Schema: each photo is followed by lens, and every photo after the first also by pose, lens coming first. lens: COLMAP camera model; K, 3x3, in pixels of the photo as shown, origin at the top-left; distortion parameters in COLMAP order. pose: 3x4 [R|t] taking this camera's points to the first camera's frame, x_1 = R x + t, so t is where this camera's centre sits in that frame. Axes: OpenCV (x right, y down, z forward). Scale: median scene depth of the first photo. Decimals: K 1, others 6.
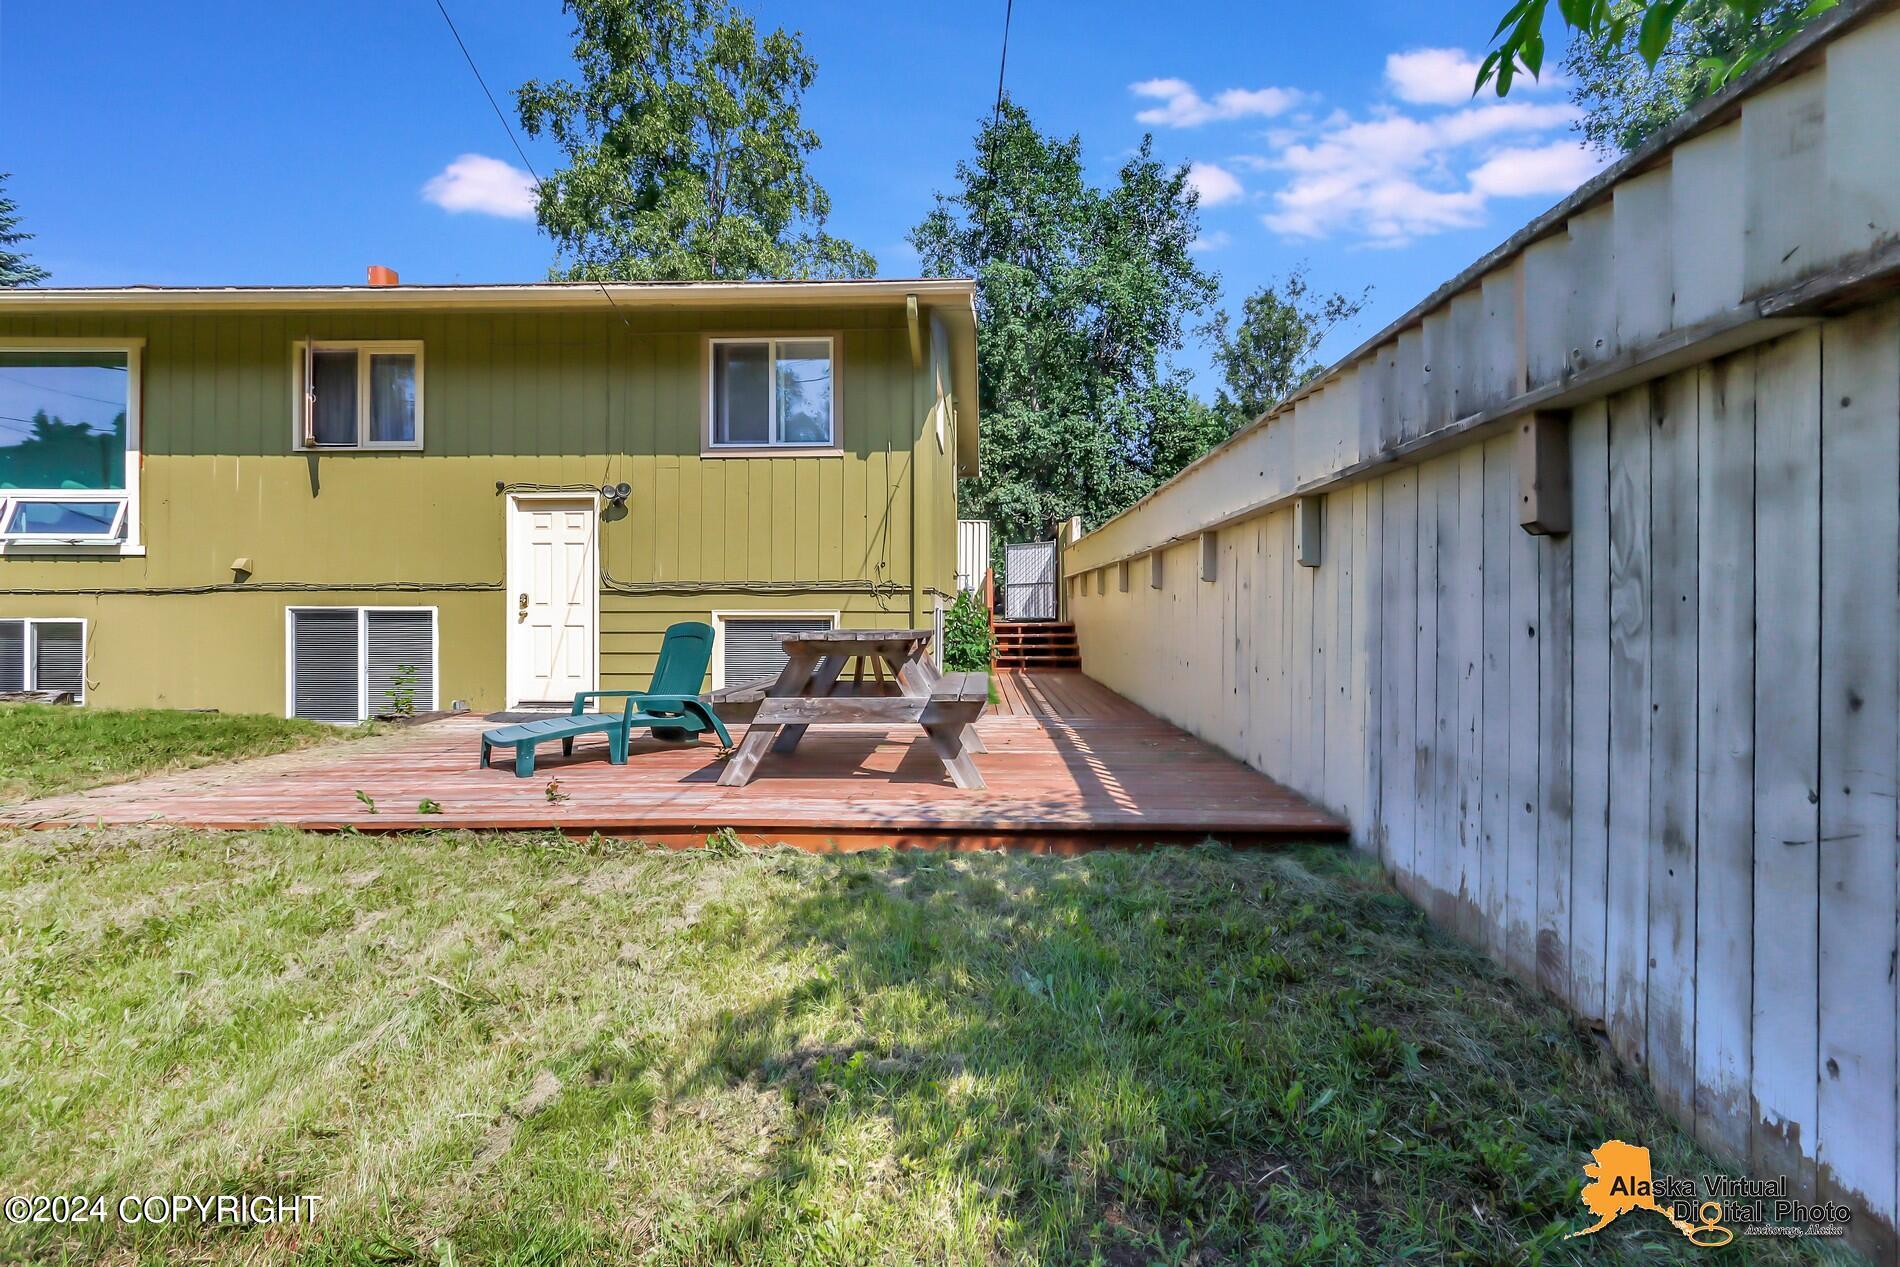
lens RADIAL K [[889.0, 0, 952.7], [0, 889.0, 629.1], [0, 0, 1]] dist [0.015162, 0.000835]
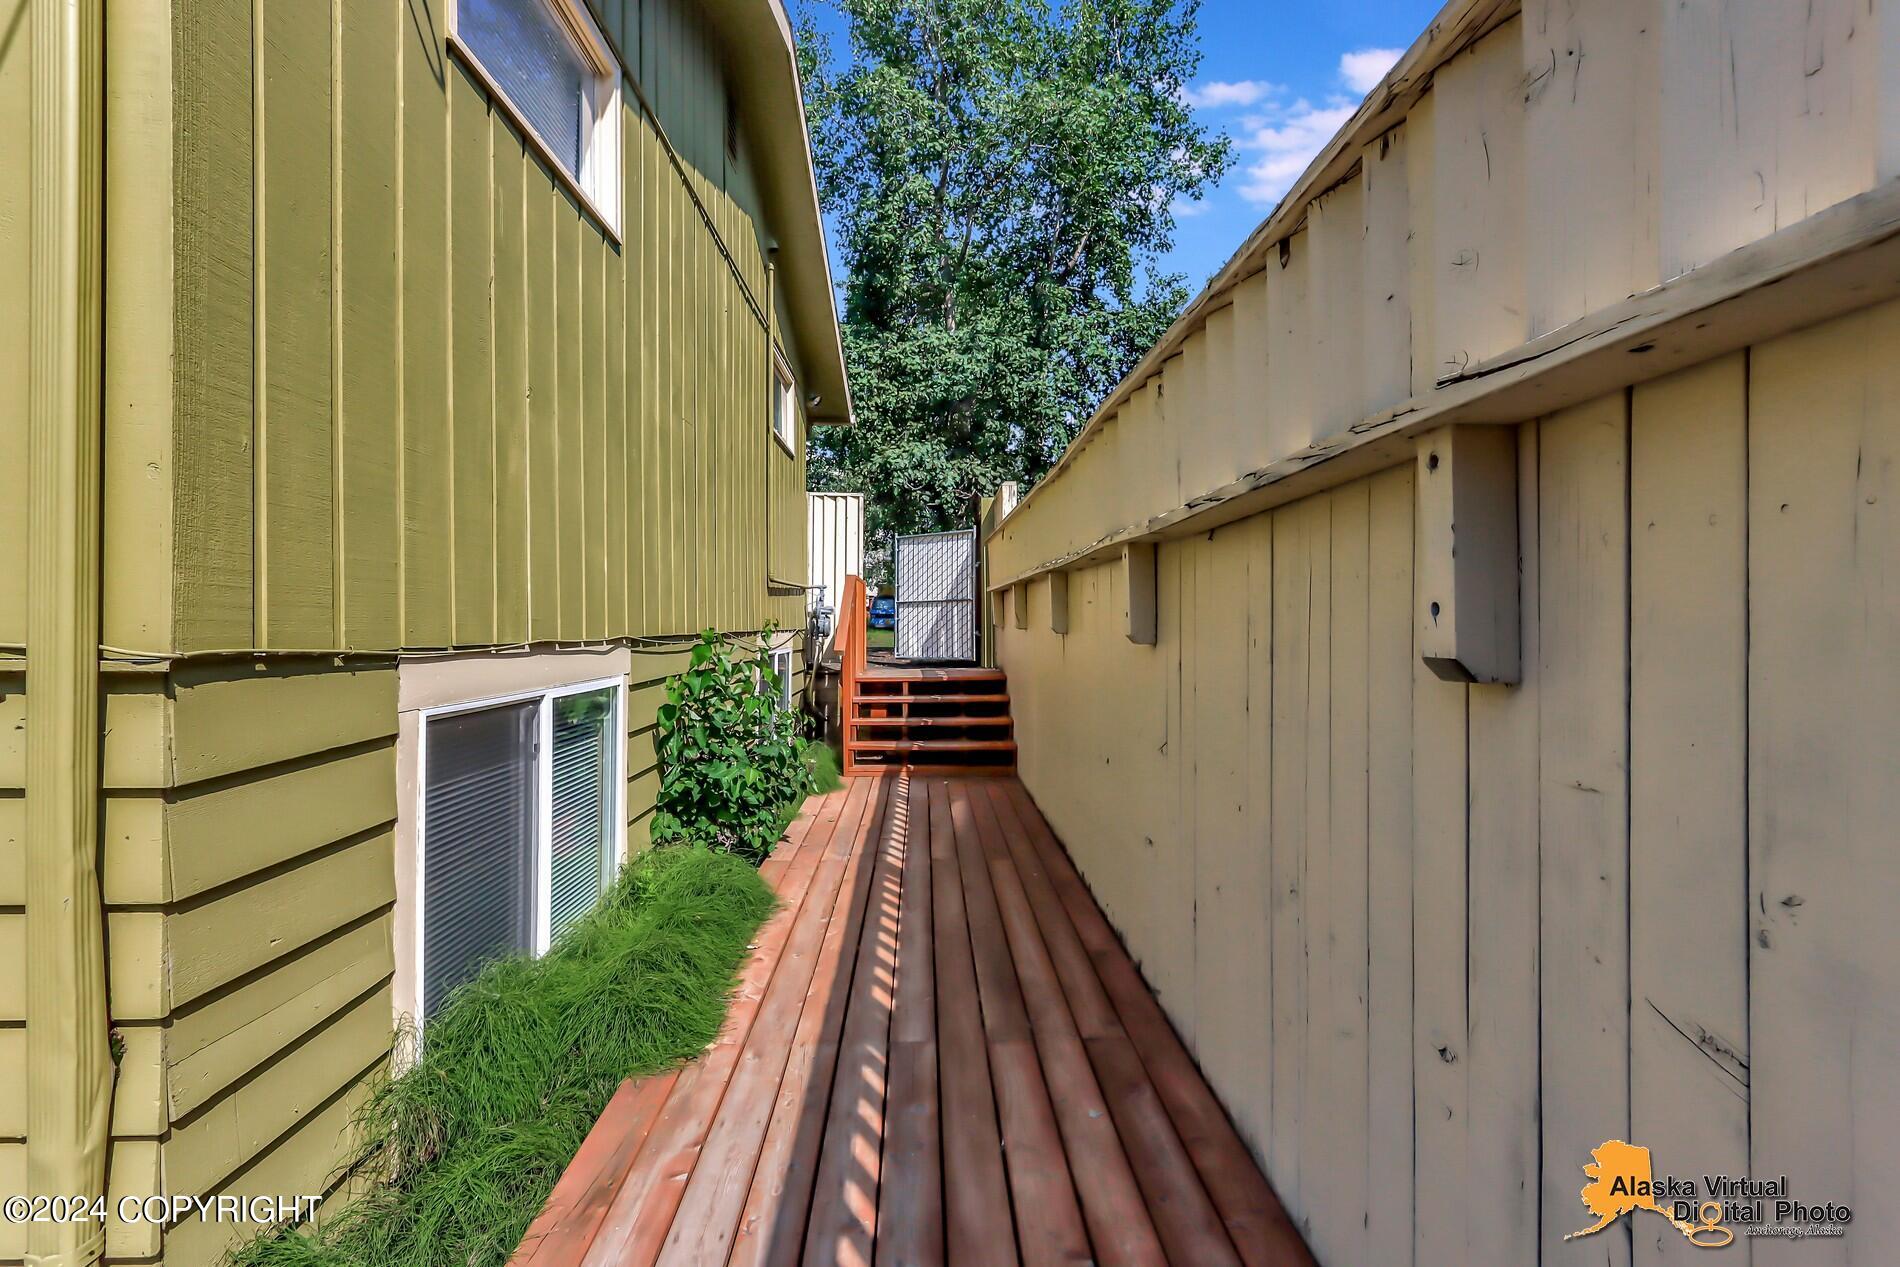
lens RADIAL K [[889.0, 0, 952.7], [0, 889.0, 629.1], [0, 0, 1]] dist [0.015162, 0.000835]
pose [[0.998396, 0.001337, 0.056609, 0.061561], [-0.000523, 0.999896, -0.014388, -0.022697], [-0.056623, 0.014335, 0.998293, 0.385917]]
